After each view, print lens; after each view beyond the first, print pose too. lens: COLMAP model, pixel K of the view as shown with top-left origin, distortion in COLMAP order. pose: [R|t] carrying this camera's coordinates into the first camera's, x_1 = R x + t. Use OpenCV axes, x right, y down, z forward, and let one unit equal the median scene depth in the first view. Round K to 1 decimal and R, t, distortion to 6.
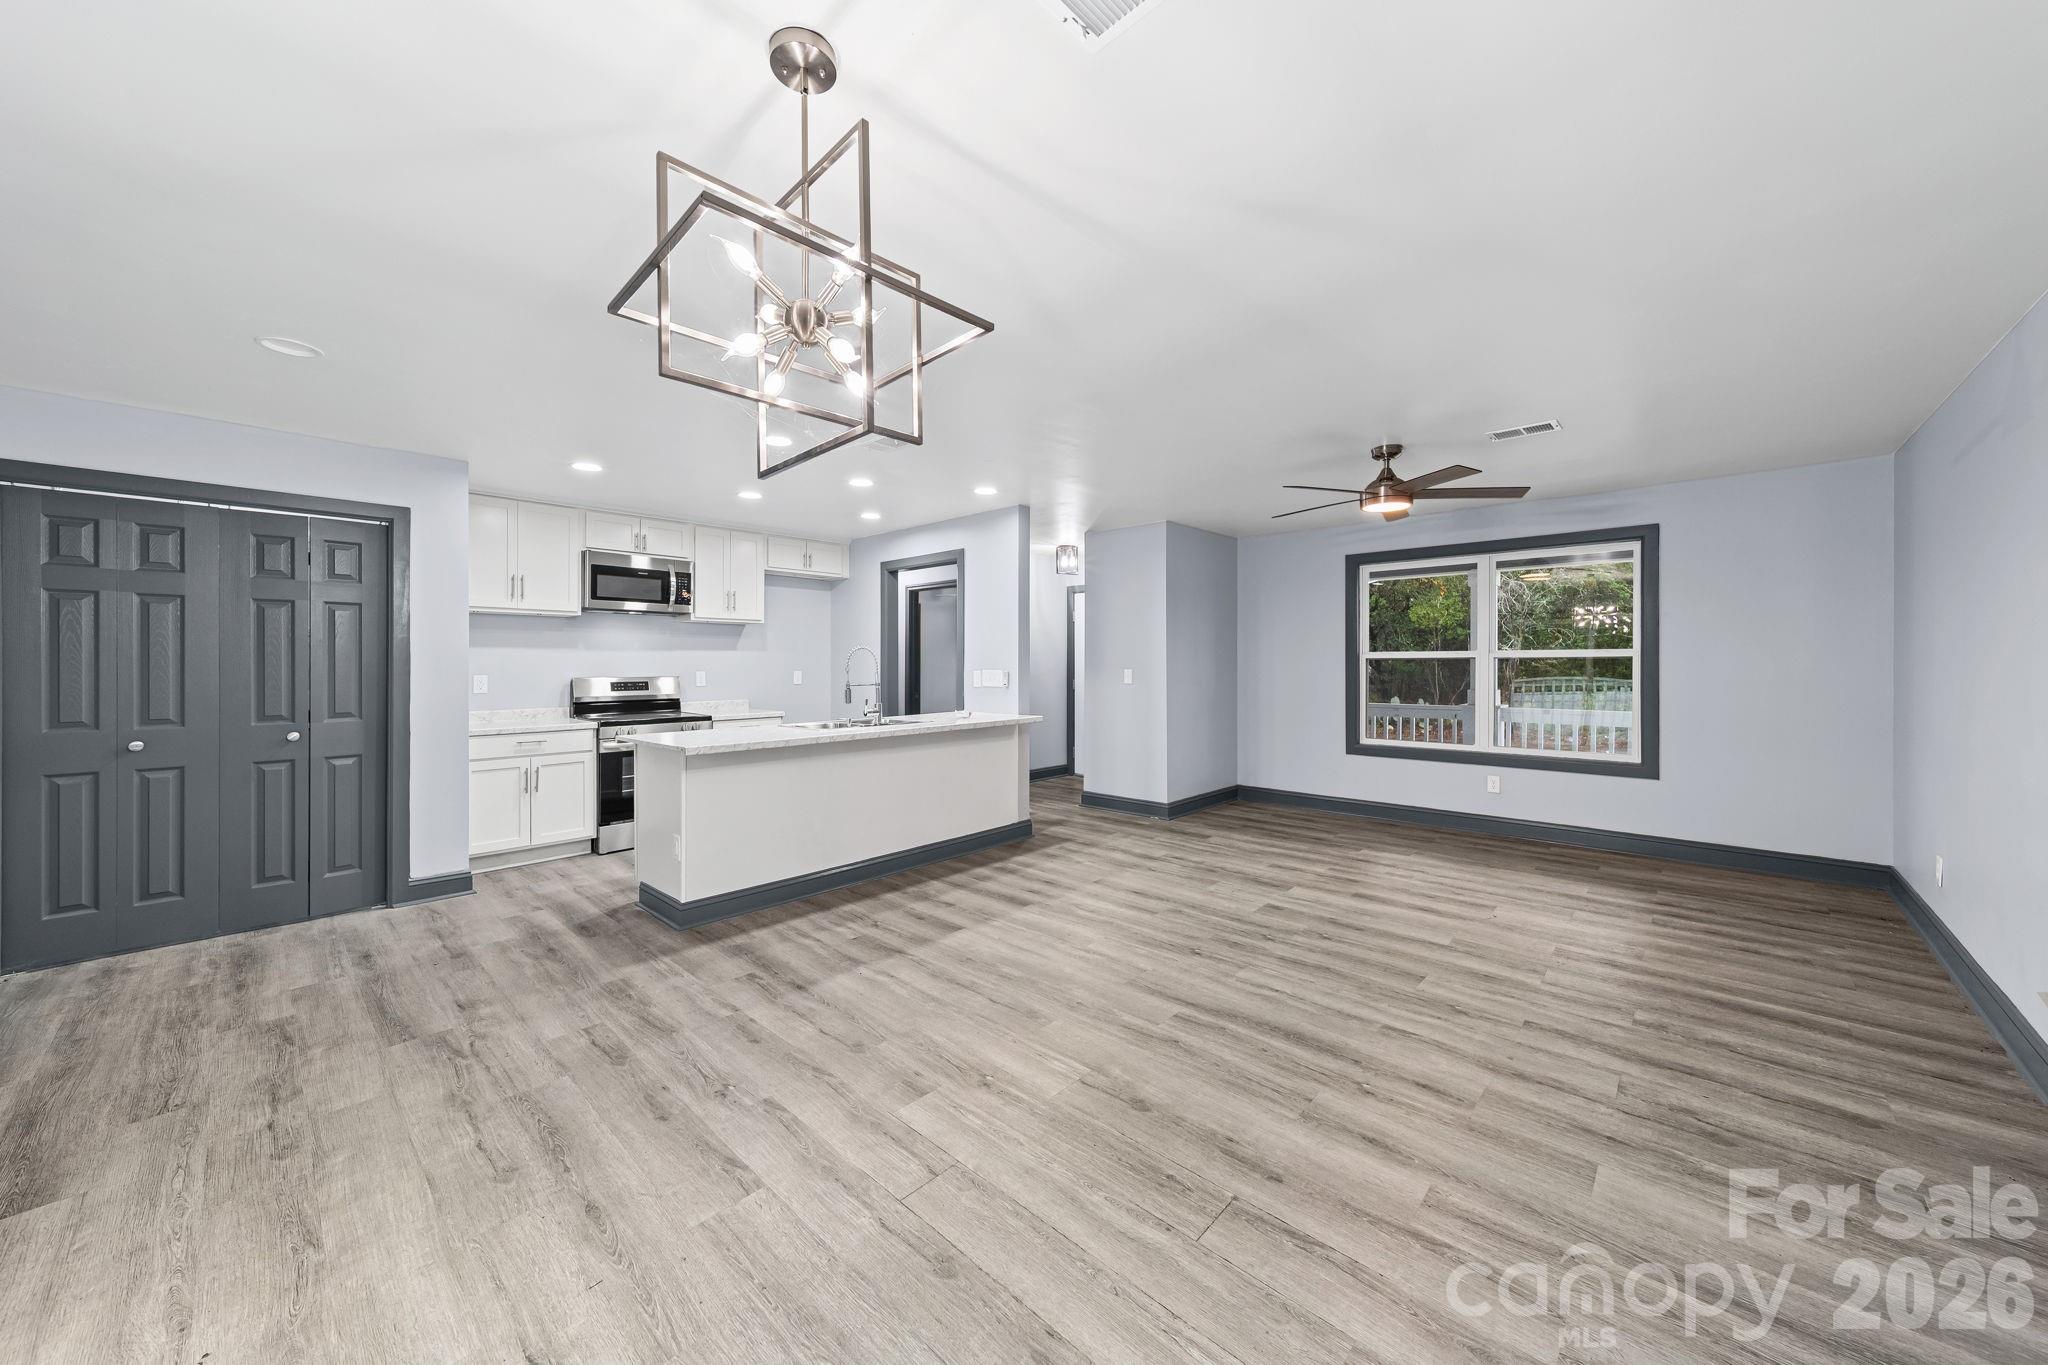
lens RADIAL K [[721.0, 0, 1042.2], [0, 721.0, 672.7], [0, 0, 1]] dist [0.007203, -0.000215]
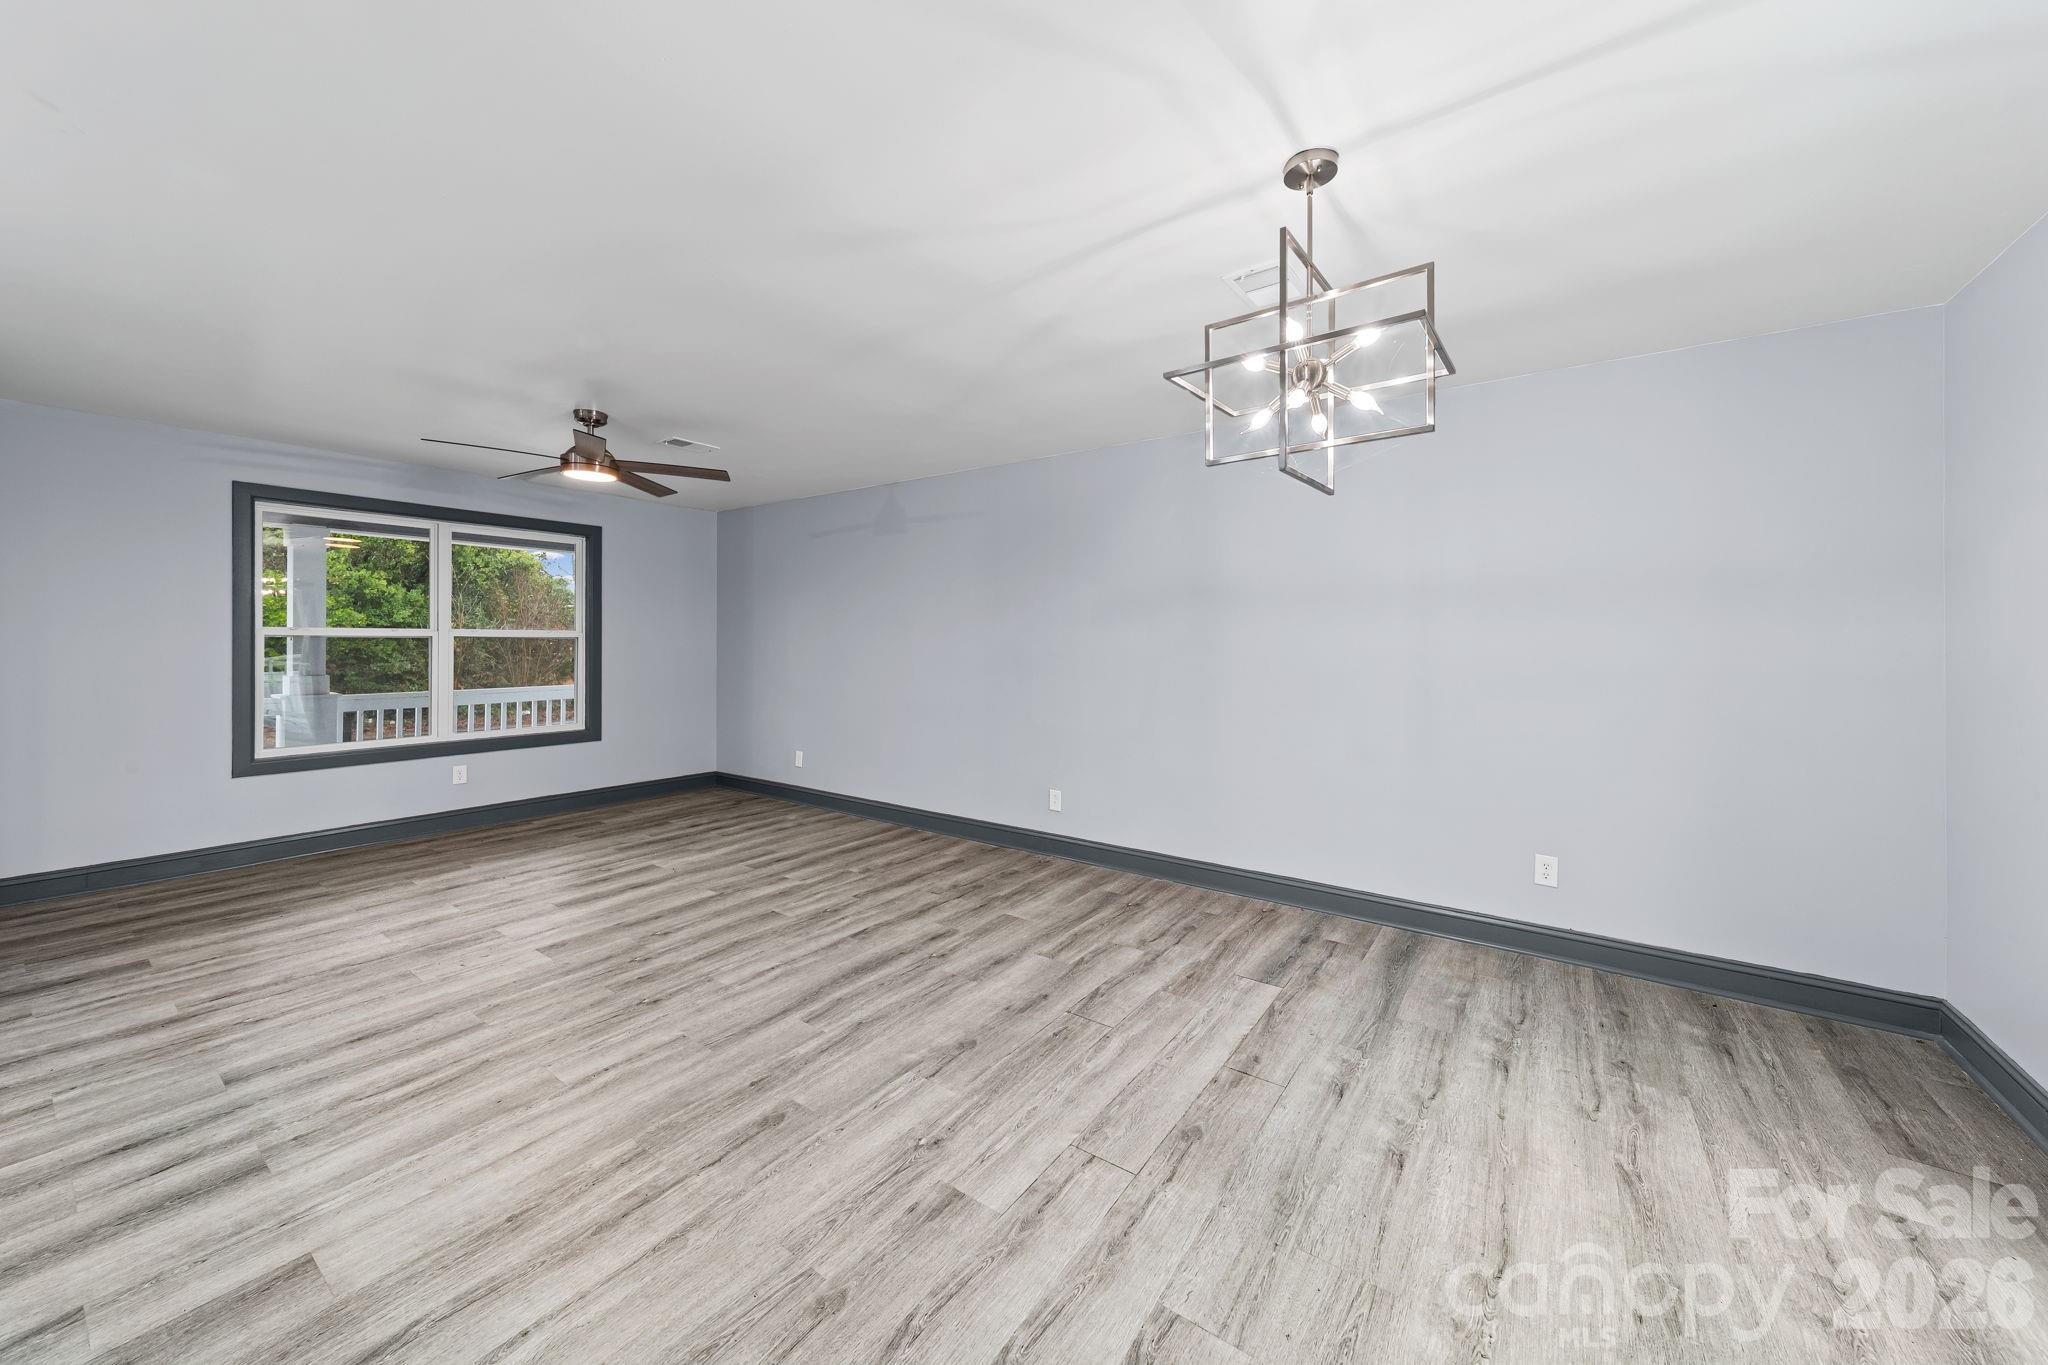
lens RADIAL K [[721.0, 0, 1016.4], [0, 721.0, 652.7], [0, 0, 1]] dist [0.007203, -0.000215]
pose [[-0.096951, -0.011271, 0.995225, -0.677155], [0.009608, 0.999879, 0.012260, -0.009516], [-0.995243, 0.010751, -0.096831, 0.720674]]
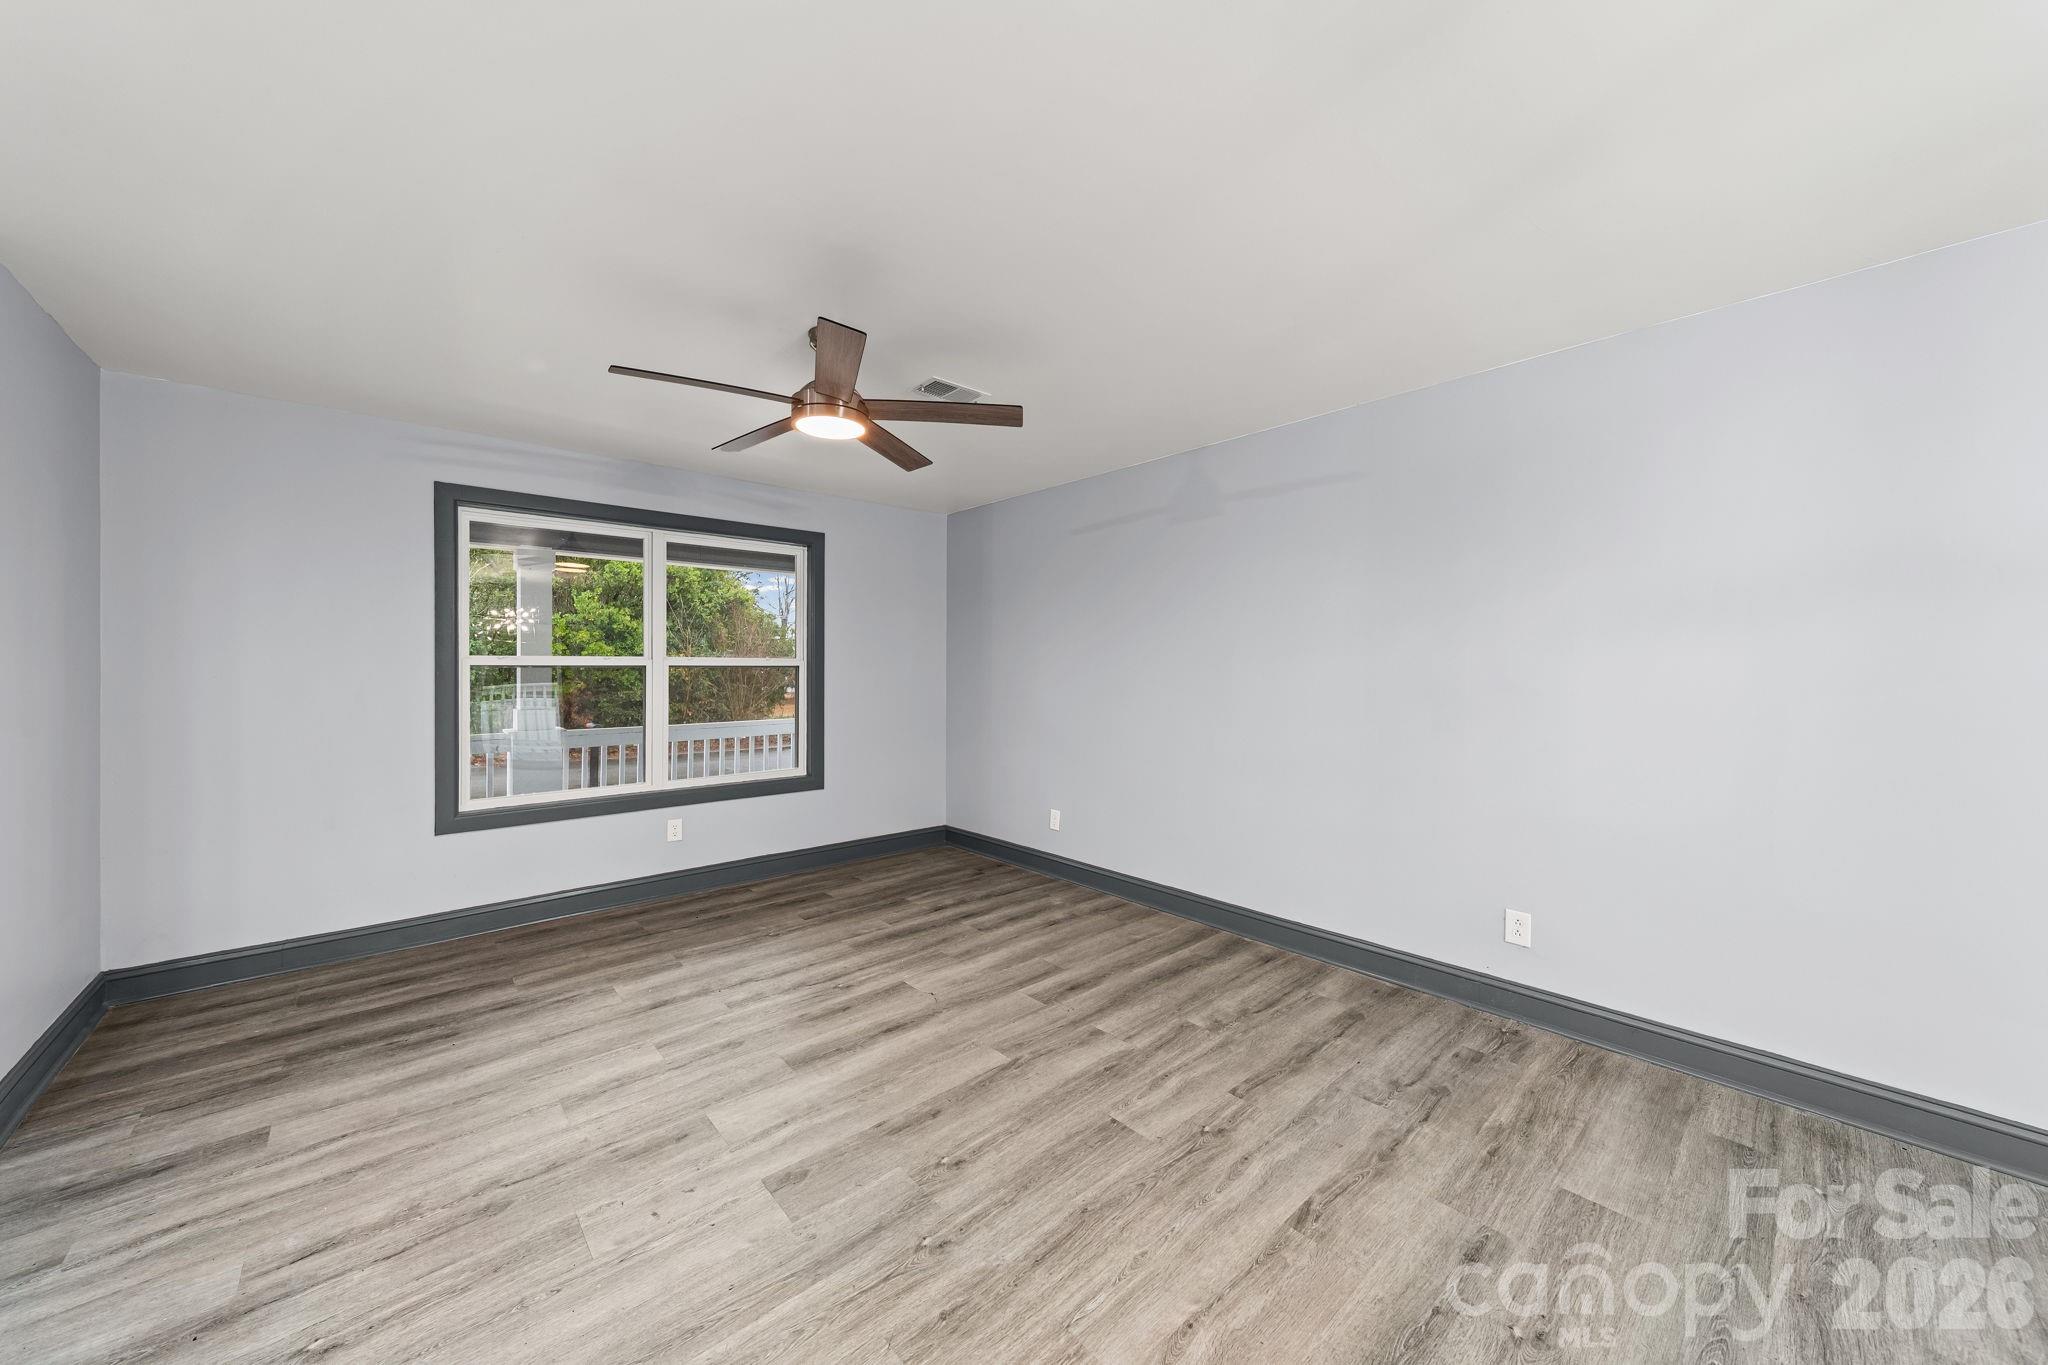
lens RADIAL K [[721.0, 0, 1030.3], [0, 721.0, 675.7], [0, 0, 1]] dist [0.007203, -0.000215]
pose [[0.118032, -0.005793, 0.992993, -0.178808], [0.014215, 0.999890, 0.004143, -0.015278], [-0.992908, 0.013626, 0.118102, 0.998544]]
